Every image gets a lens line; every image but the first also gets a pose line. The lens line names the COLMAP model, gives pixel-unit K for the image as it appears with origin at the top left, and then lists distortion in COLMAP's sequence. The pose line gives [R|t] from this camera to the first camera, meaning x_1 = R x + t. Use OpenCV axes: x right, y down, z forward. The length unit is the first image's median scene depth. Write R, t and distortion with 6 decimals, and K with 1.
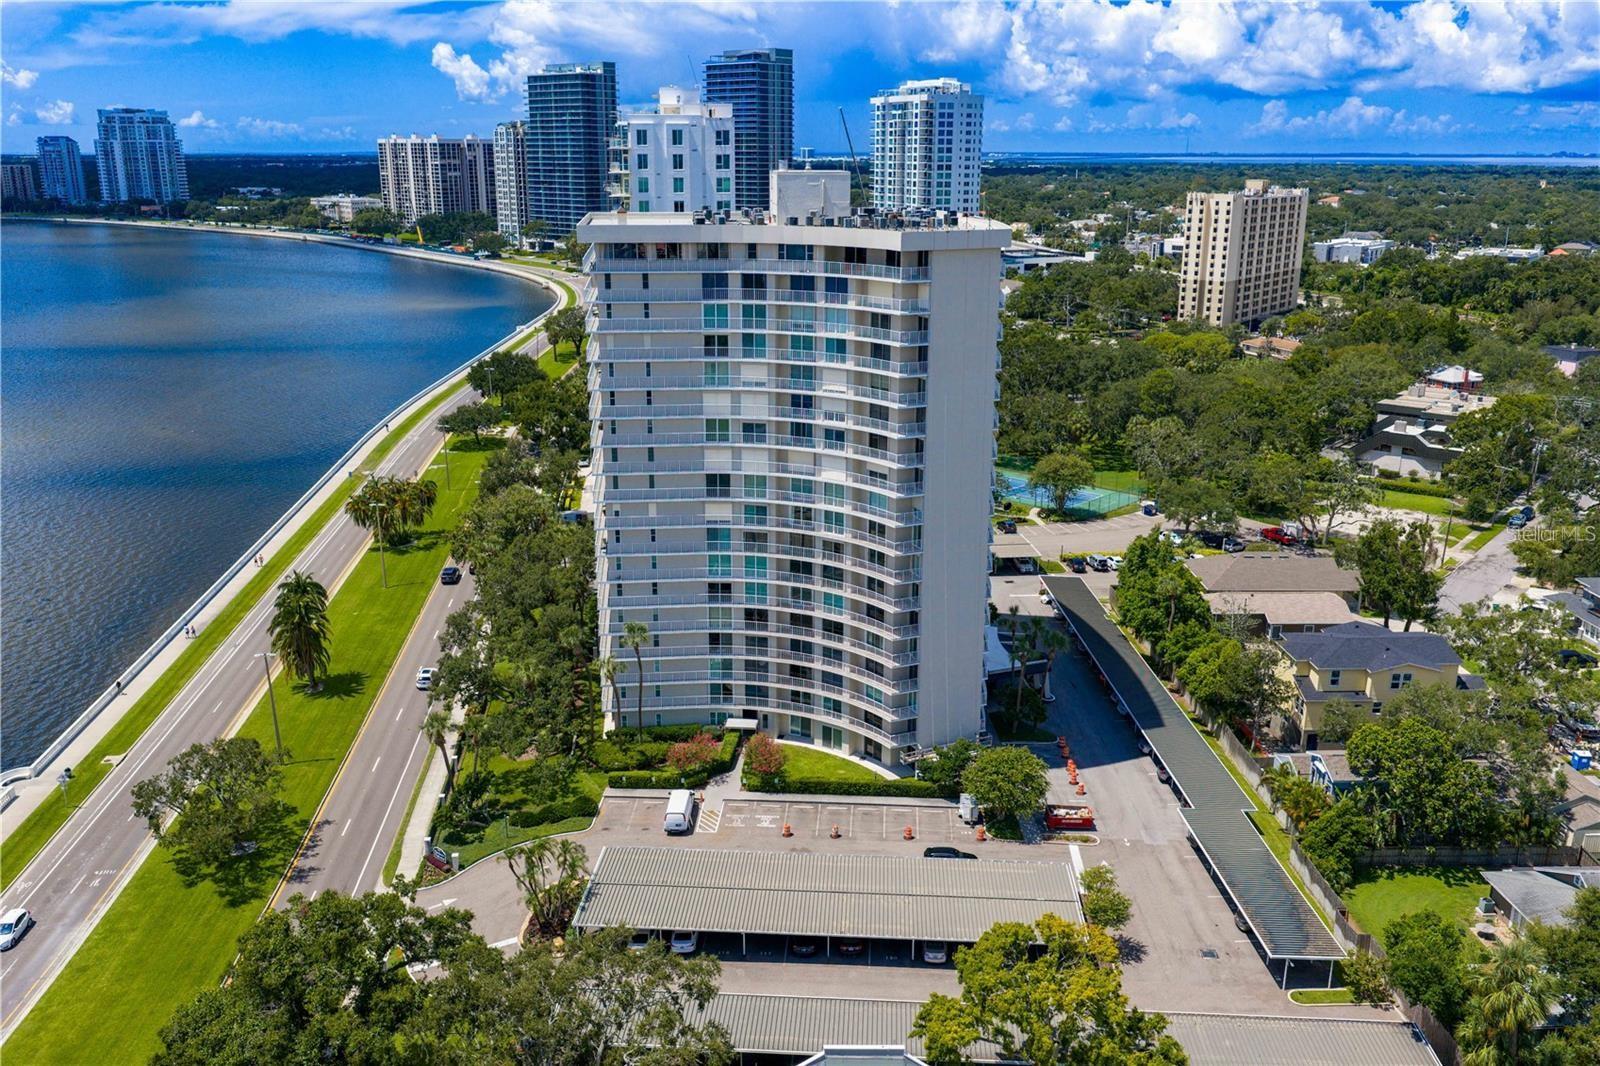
lens RADIAL K [[1335.3, 0, 801.4], [0, 1335.3, 539.5], [0, 0, 1]] dist [0.011101, -0.012478]
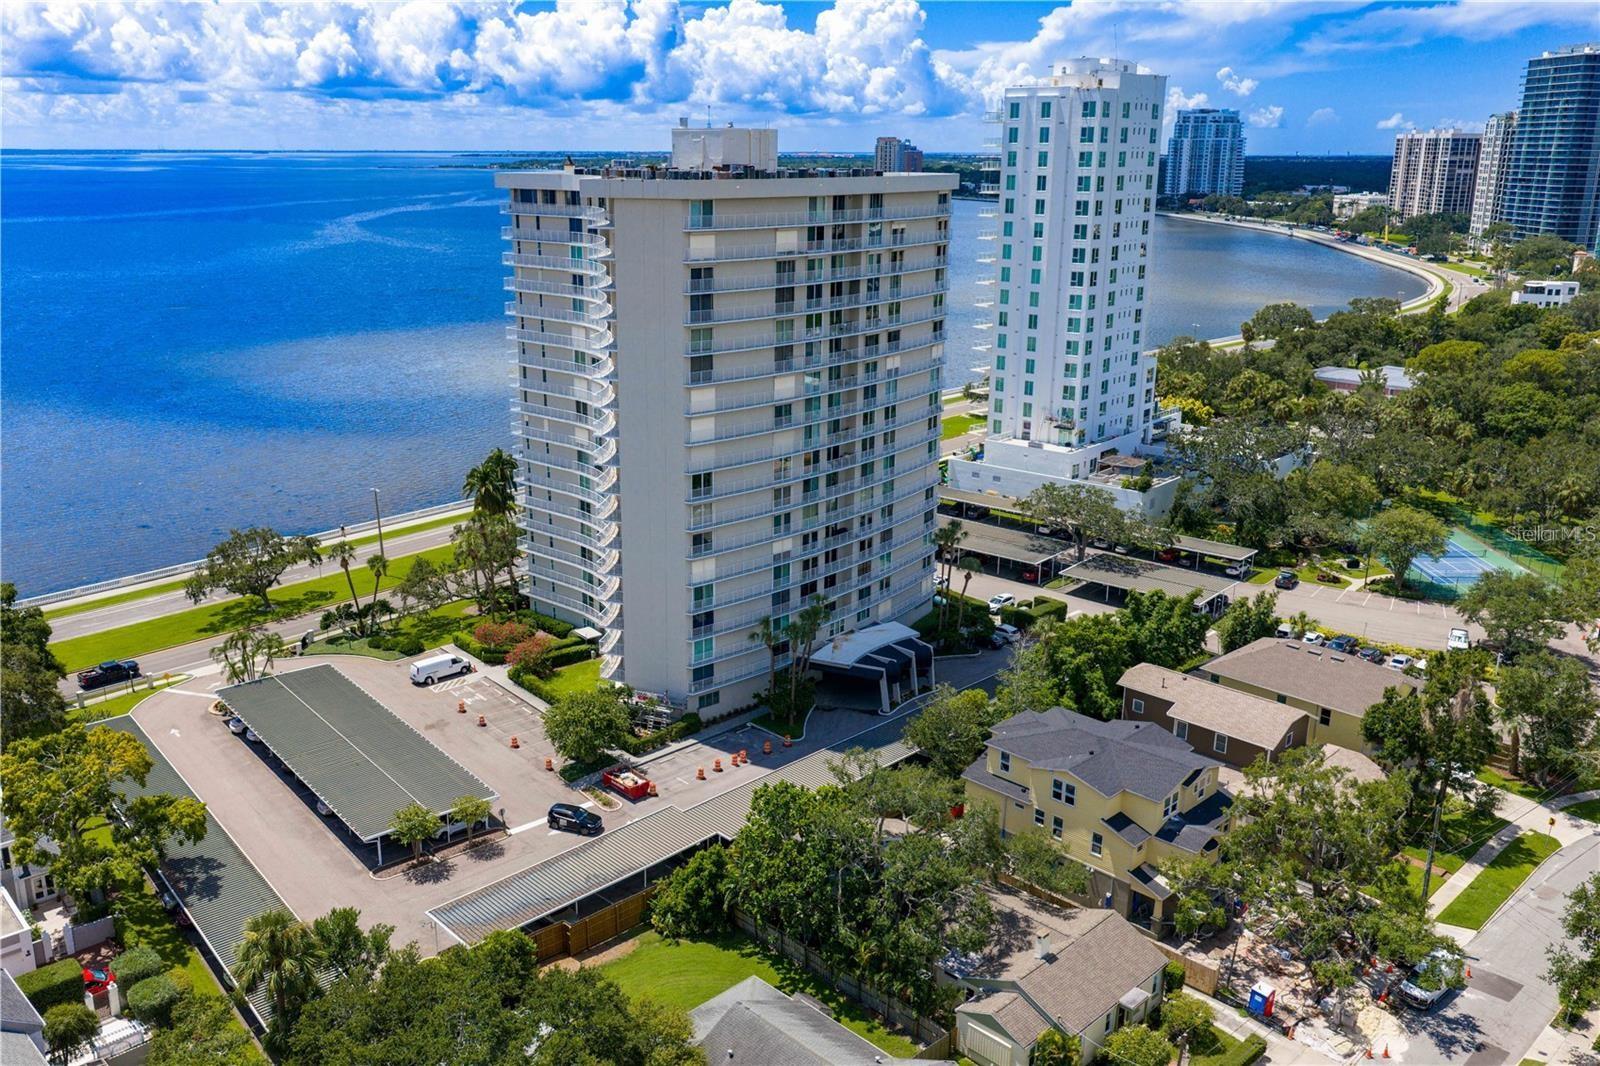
lens RADIAL K [[1335.3, 0, 791.7], [0, 1335.3, 533.4], [0, 0, 1]] dist [0.011101, -0.012478]
pose [[0.684239, 0.202462, -0.700589, 0.148733], [-0.206528, 0.975156, 0.080101, -0.011653], [0.699402, 0.089883, 0.709054, 0.060151]]
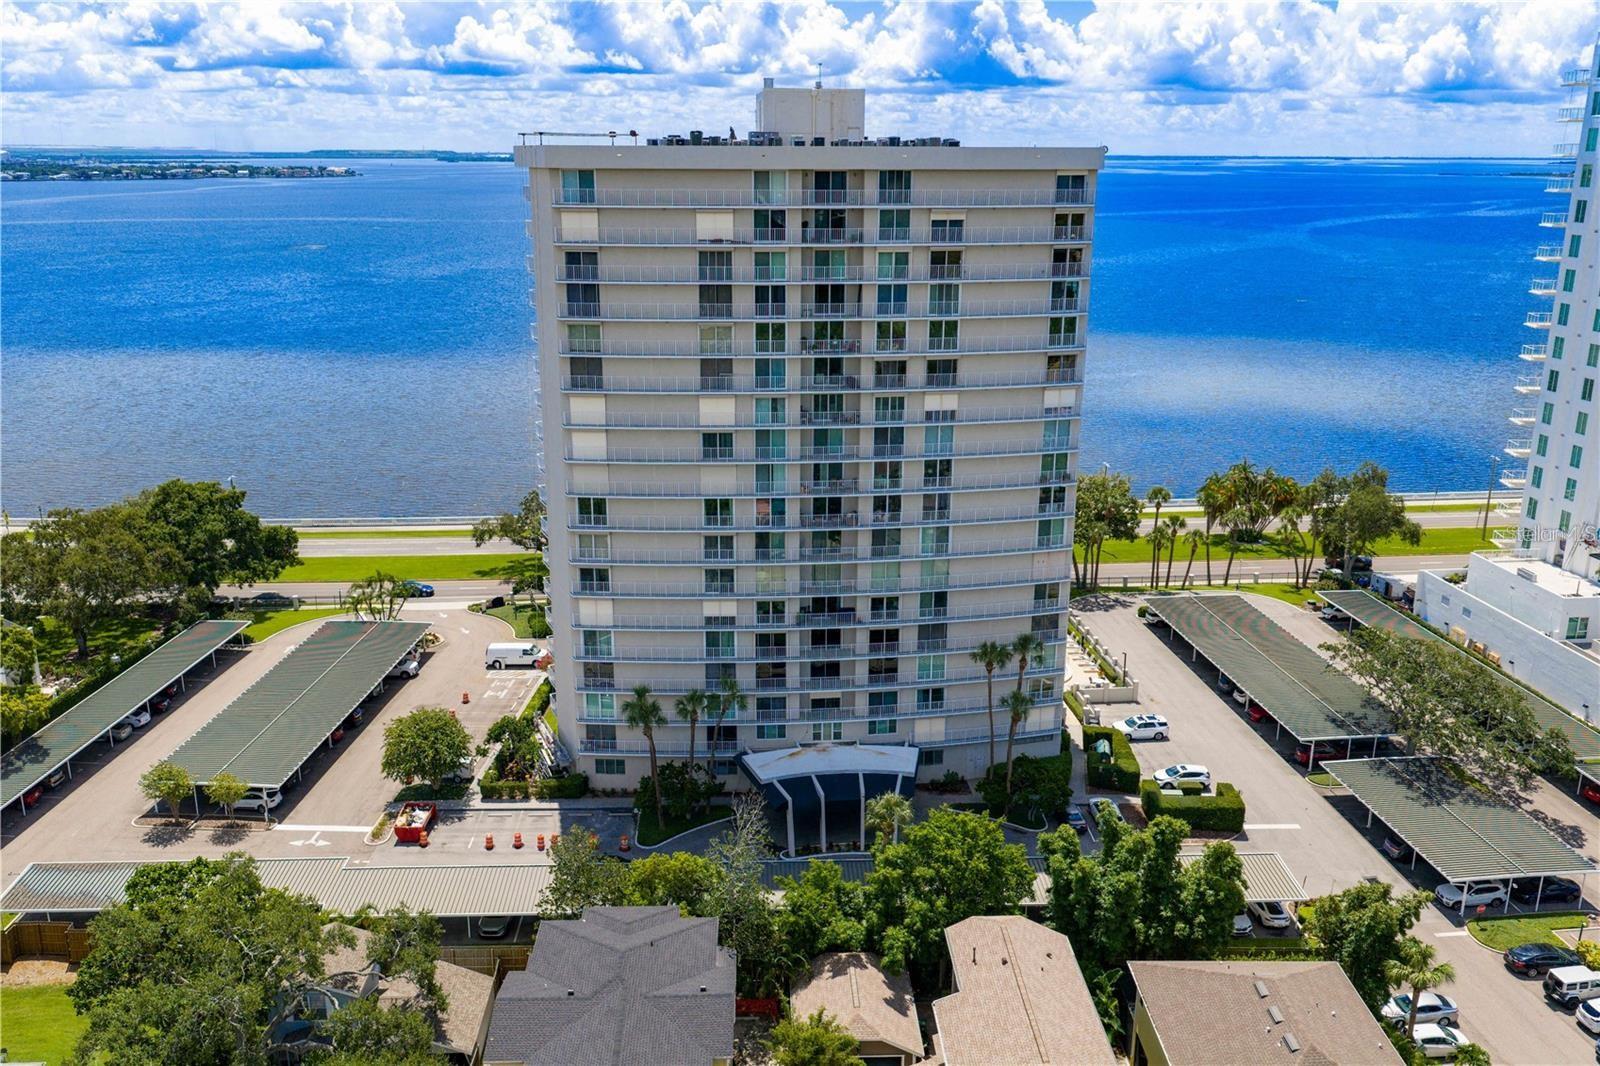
lens RADIAL K [[1335.3, 0, 814.7], [0, 1335.3, 530.1], [0, 0, 1]] dist [0.011101, -0.012478]
pose [[0.006839, 0.271083, -0.962532, 0.158199], [-0.284893, 0.923192, 0.257979, -0.042711], [0.958535, 0.272454, 0.083544, 0.180877]]
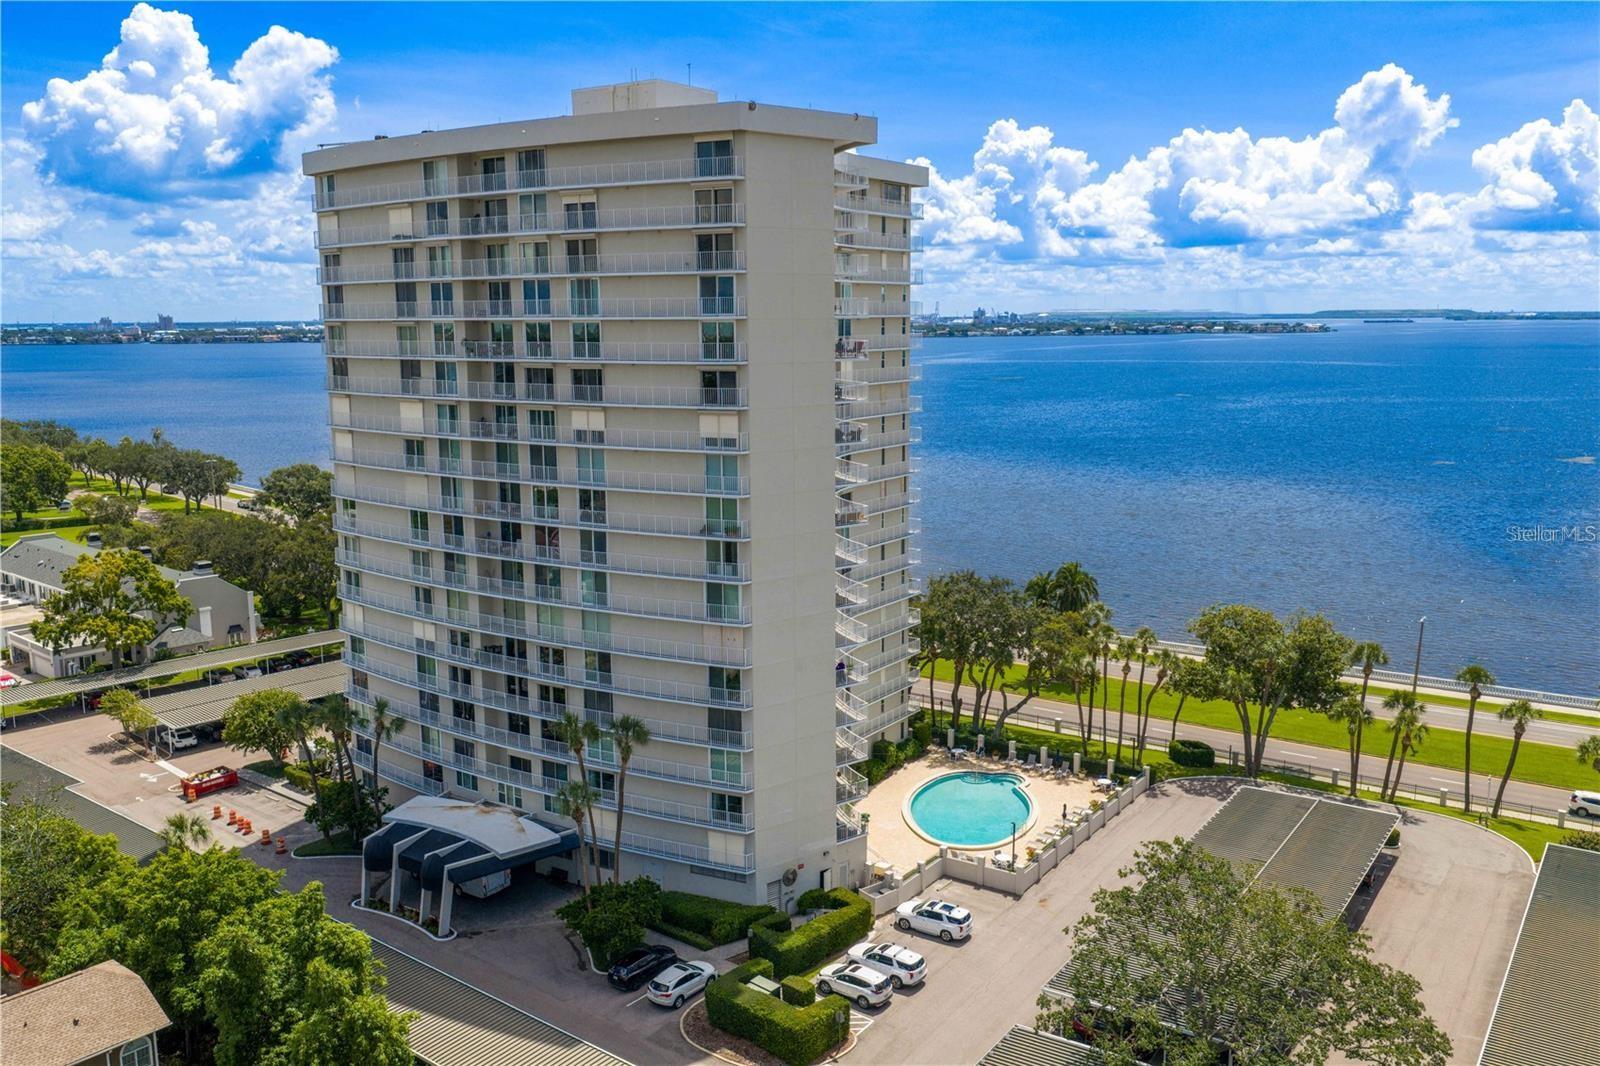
lens RADIAL K [[1335.3, 0, 788.7], [0, 1335.3, 519.8], [0, 0, 1]] dist [0.011101, -0.012478]
pose [[-0.646567, 0.119446, -0.753448, 0.099028], [-0.210633, 0.921318, 0.326812, -0.056591], [0.733202, 0.370007, -0.570534, 0.283433]]
